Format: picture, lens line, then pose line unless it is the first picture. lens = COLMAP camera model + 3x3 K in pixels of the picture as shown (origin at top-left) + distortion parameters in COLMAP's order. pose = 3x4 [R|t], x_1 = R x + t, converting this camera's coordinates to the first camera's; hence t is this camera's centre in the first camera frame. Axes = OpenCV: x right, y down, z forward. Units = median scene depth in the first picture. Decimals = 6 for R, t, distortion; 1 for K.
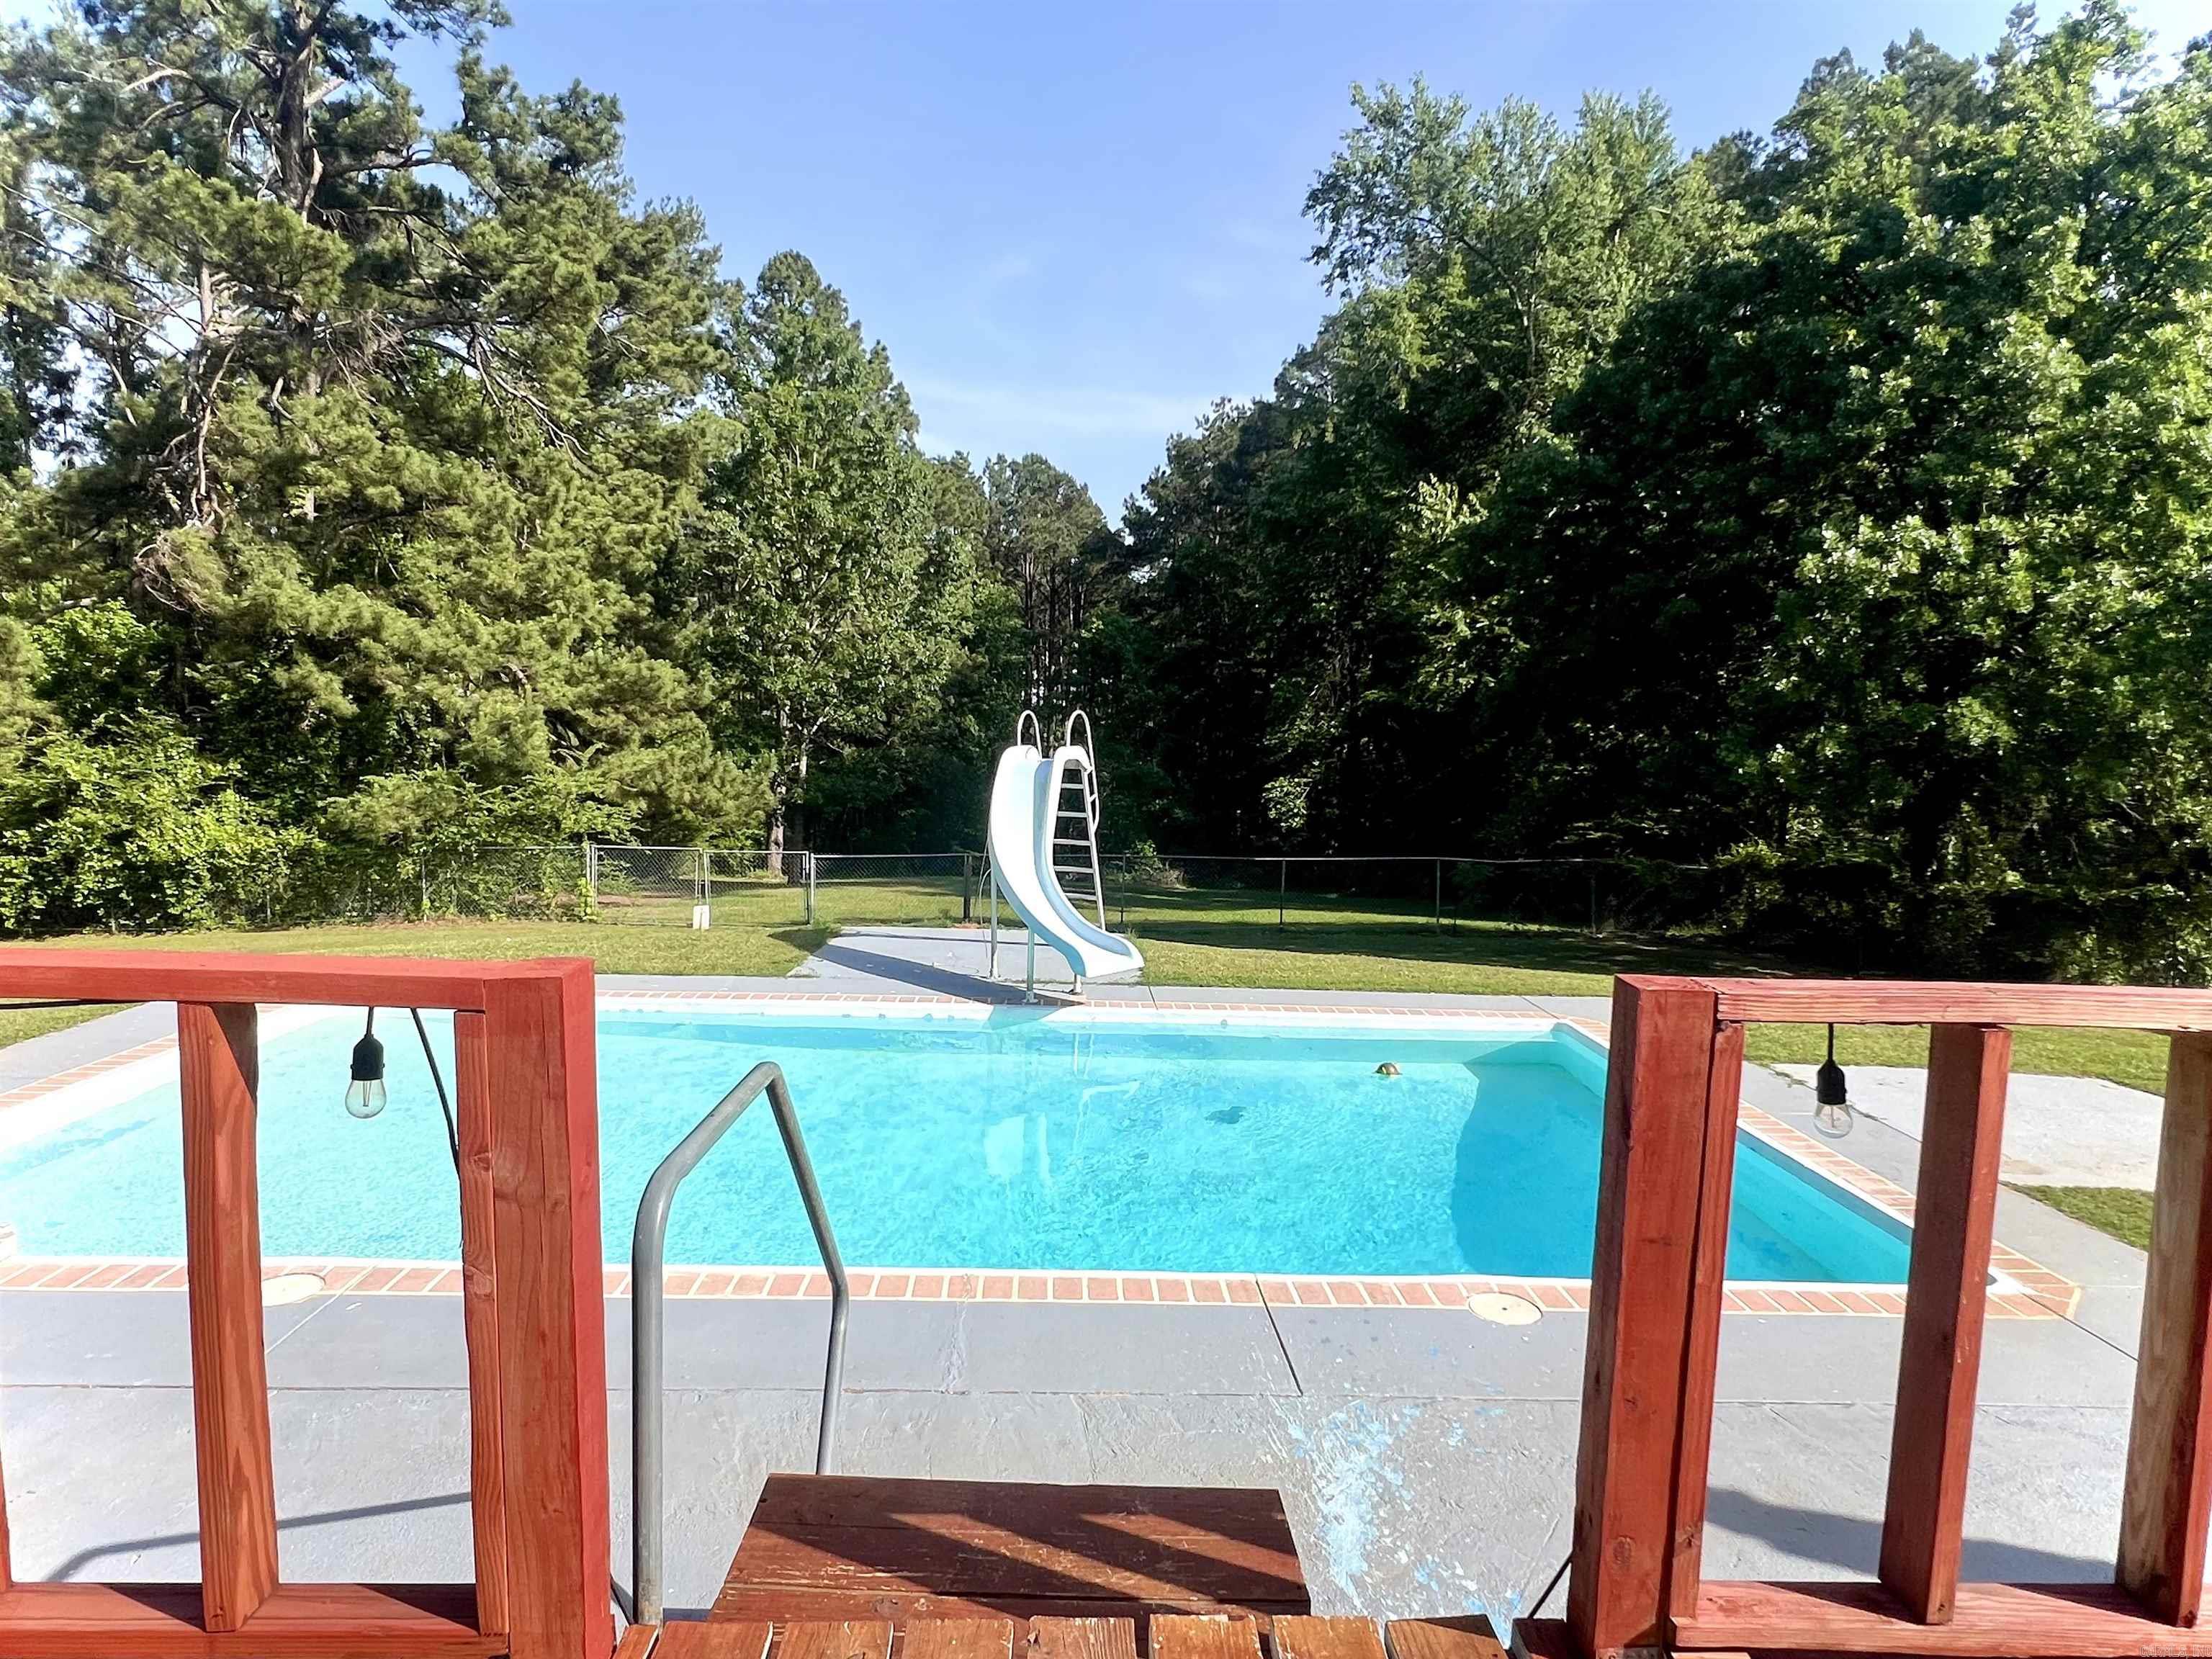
lens RADIAL K [[1277.0, 0, 1104.3], [0, 1277.0, 837.4], [0, 0, 1]] dist [0.000107, -0.008472]
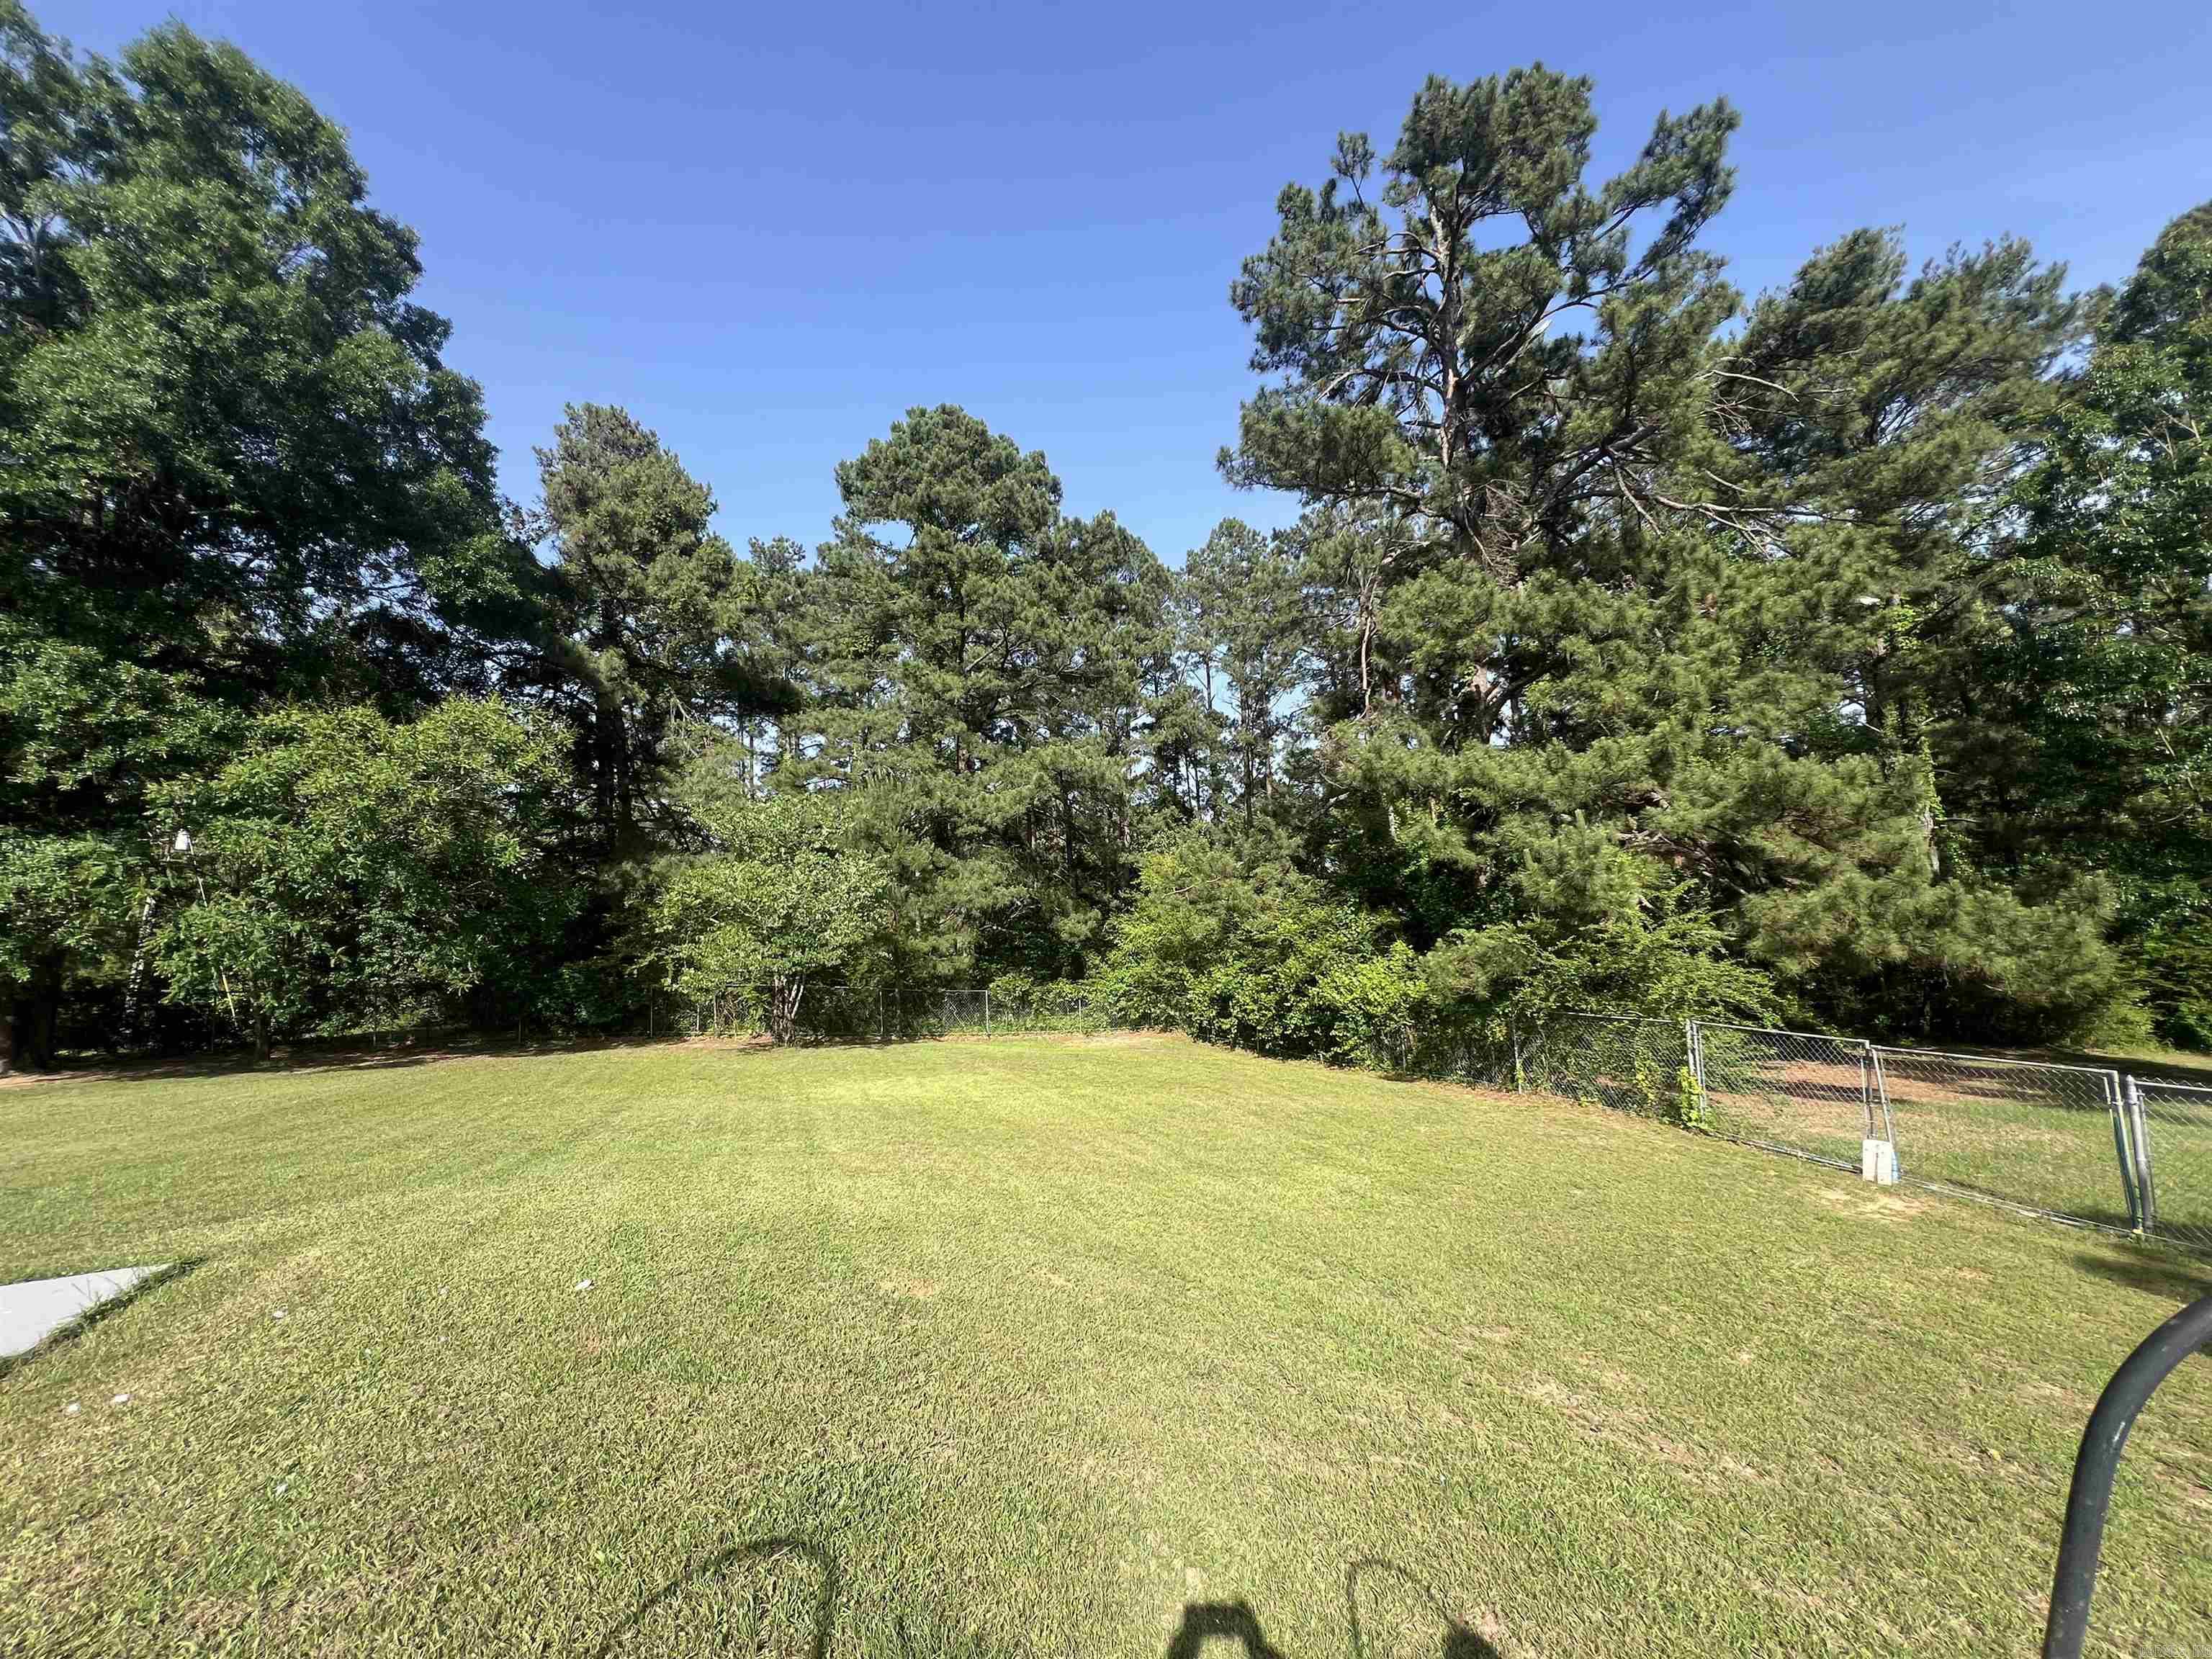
lens RADIAL K [[908.1, 0, 1110.2], [0, 908.1, 825.6], [0, 0, 1]] dist [-0.001429, 0.000096]
pose [[0.343557, -0.117933, -0.931698, -0.026196], [-0.029799, 0.990215, -0.136329, -0.021181], [0.938659, 0.074600, 0.336681, 0.475380]]
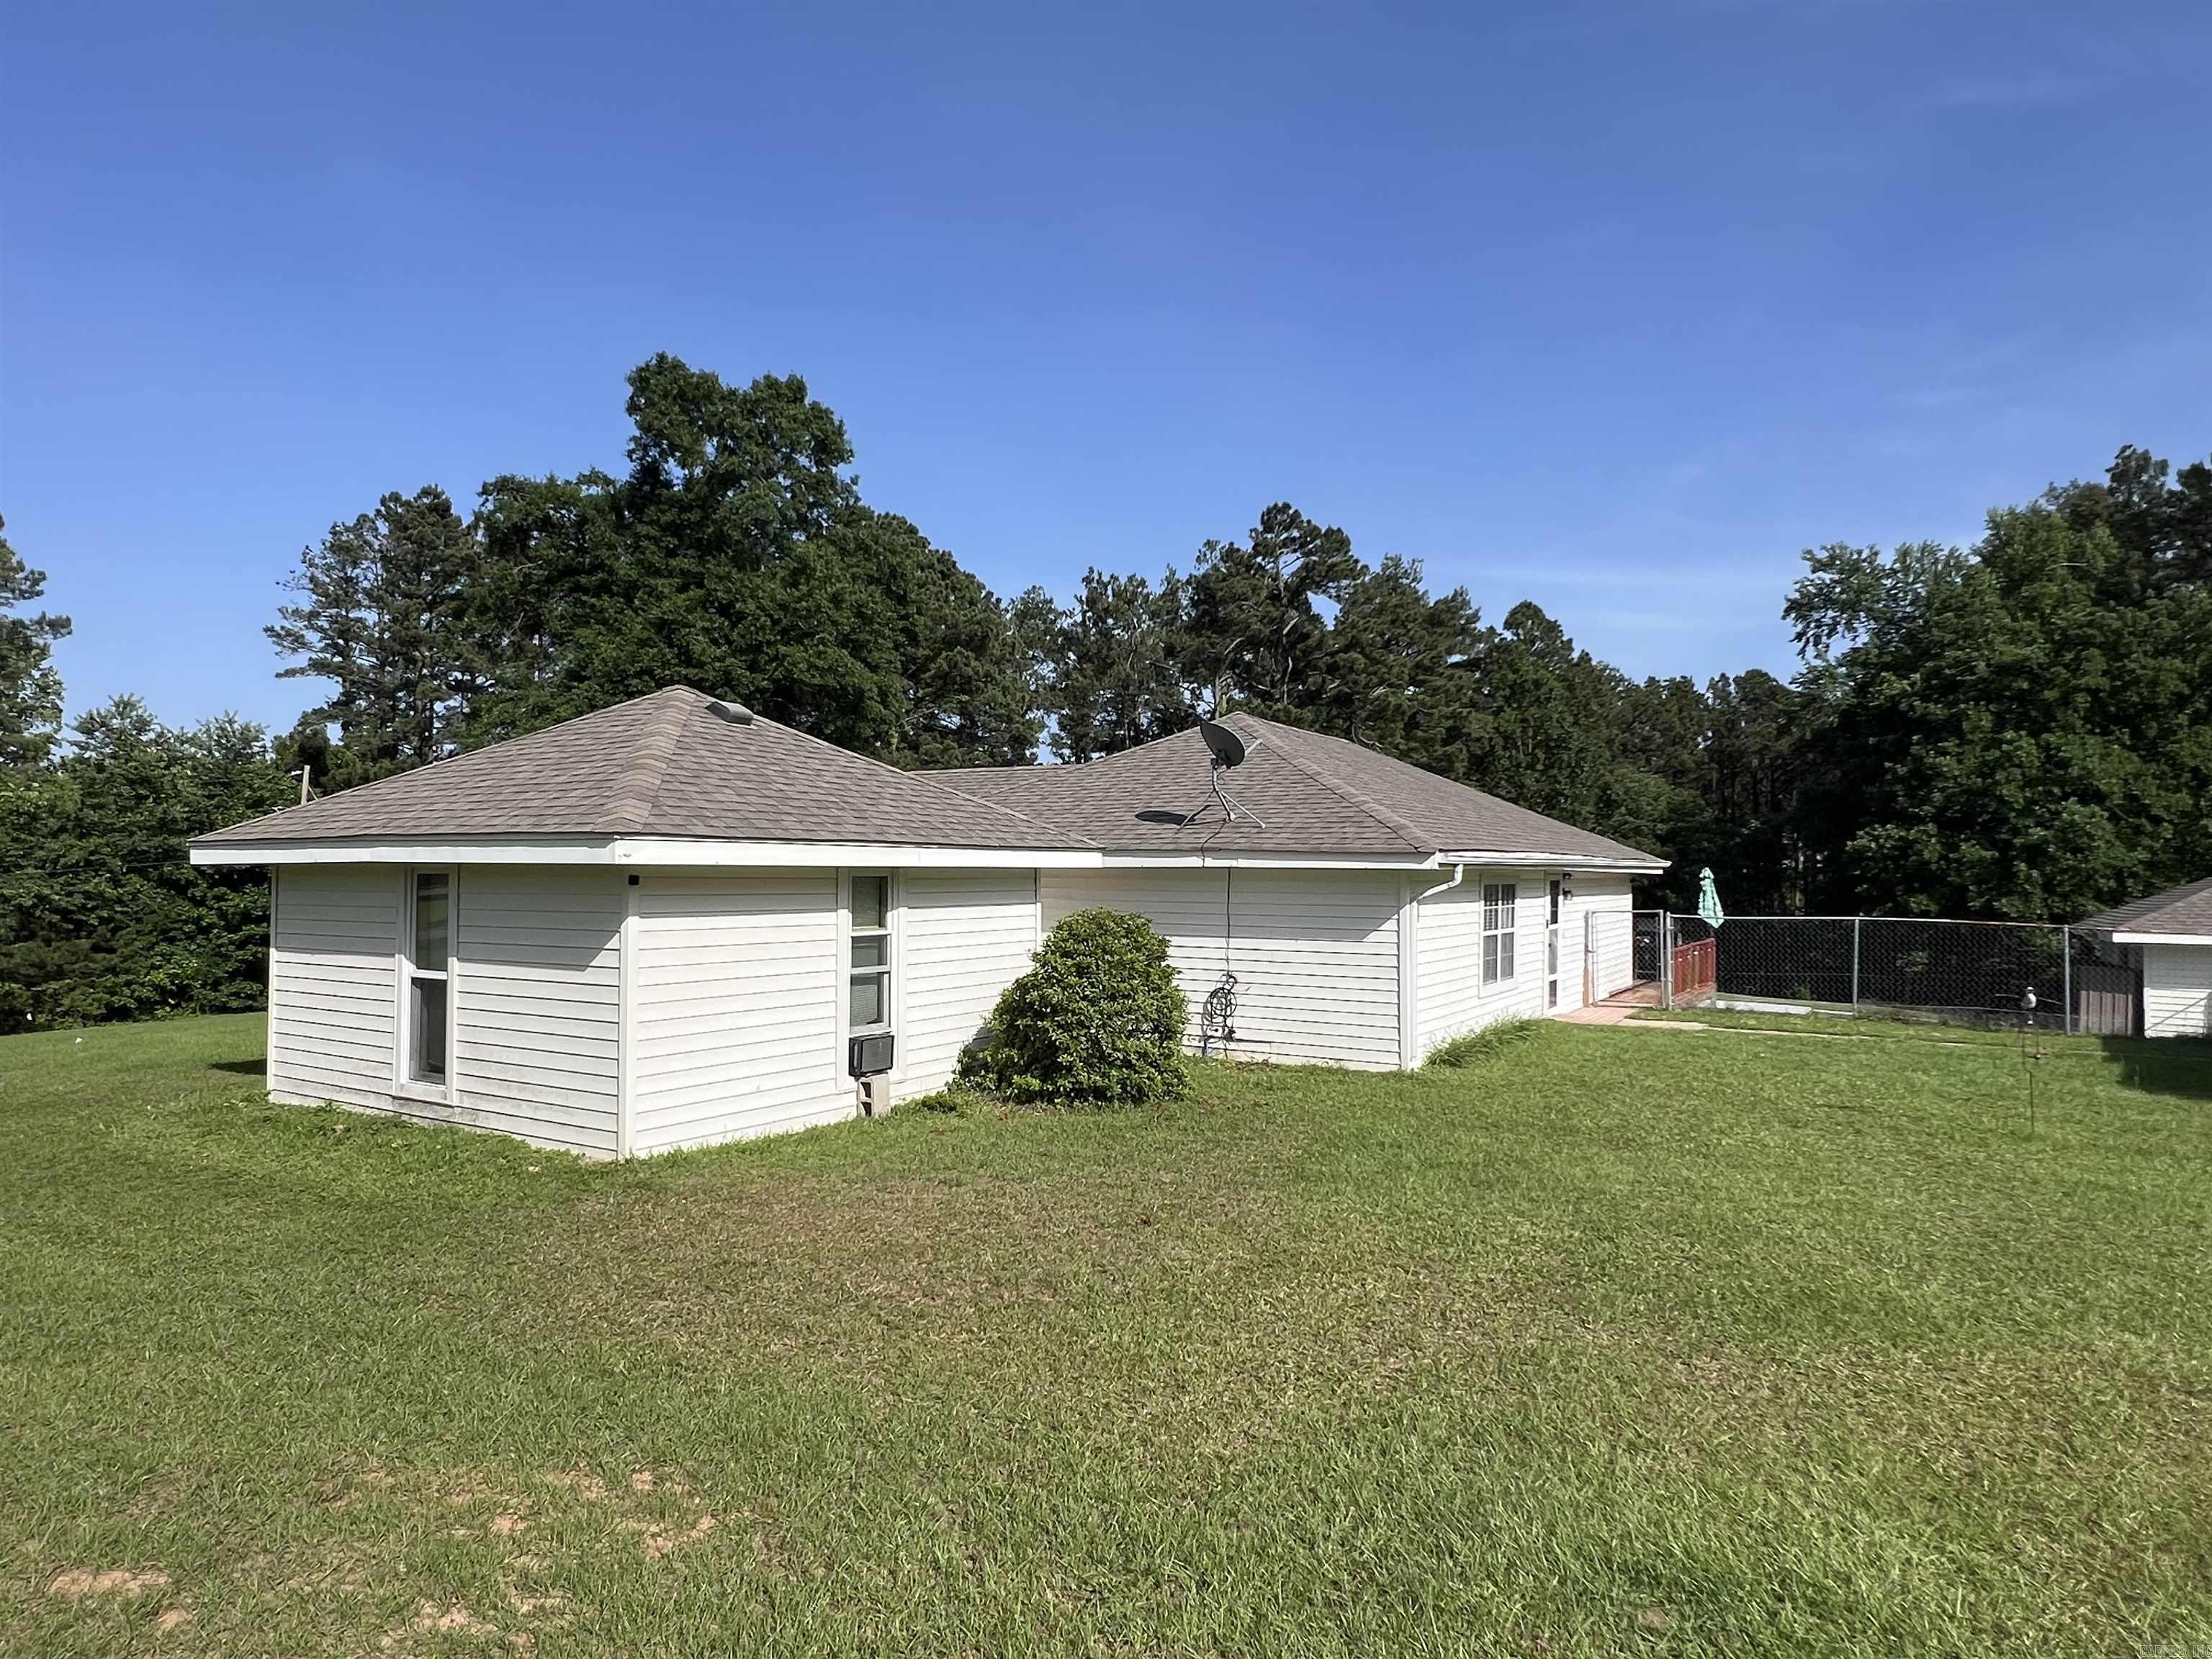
lens RADIAL K [[1277.0, 0, 1096.7], [0, 1277.0, 841.0], [0, 0, 1]] dist [0.000107, -0.008472]
pose [[0.817361, -0.040241, -0.574719, 0.405448], [-0.034224, 0.992405, -0.118159, 0.072660], [0.575108, 0.116248, 0.809776, -1.028540]]
